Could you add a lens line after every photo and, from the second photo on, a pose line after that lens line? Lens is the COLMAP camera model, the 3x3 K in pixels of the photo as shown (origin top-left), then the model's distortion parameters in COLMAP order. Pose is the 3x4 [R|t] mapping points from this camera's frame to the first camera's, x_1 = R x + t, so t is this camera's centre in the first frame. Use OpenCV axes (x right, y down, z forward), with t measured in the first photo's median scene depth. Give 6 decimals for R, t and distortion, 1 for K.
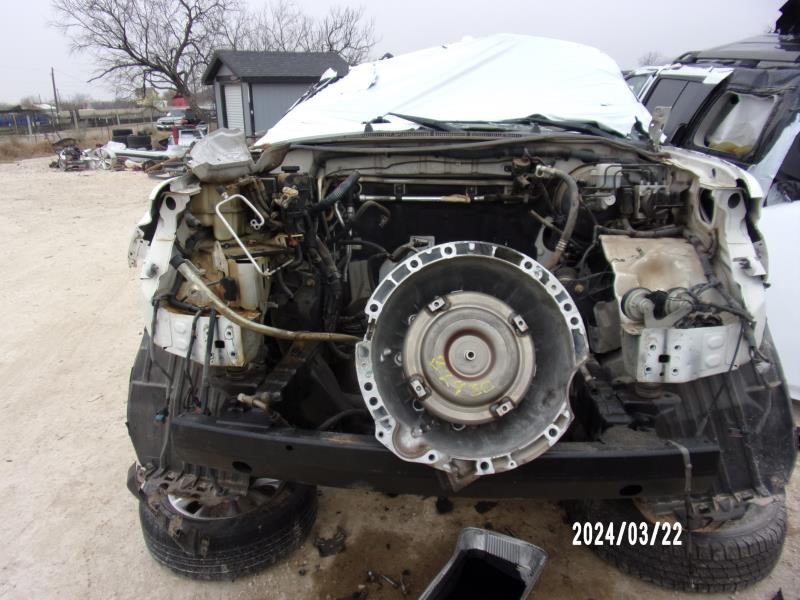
lens RADIAL K [[559.7, 0, 400.0], [0, 559.7, 300.0], [0, 0, 1]] dist [-0.013823, -0.006899]
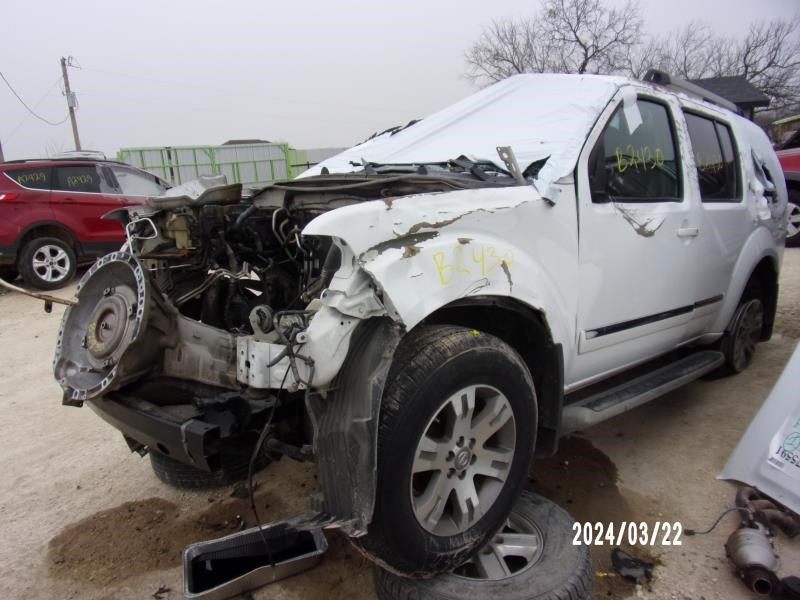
lens RADIAL K [[565.6, 0, 400.0], [0, 565.6, 300.0], [0, 0, 1]] dist [-0.010581, 0.003841]
pose [[0.794181, 0.124942, -0.594698, 0.869644], [-0.159836, 0.987125, -0.006063, -0.045989], [0.586284, 0.099869, 0.803926, 0.121650]]
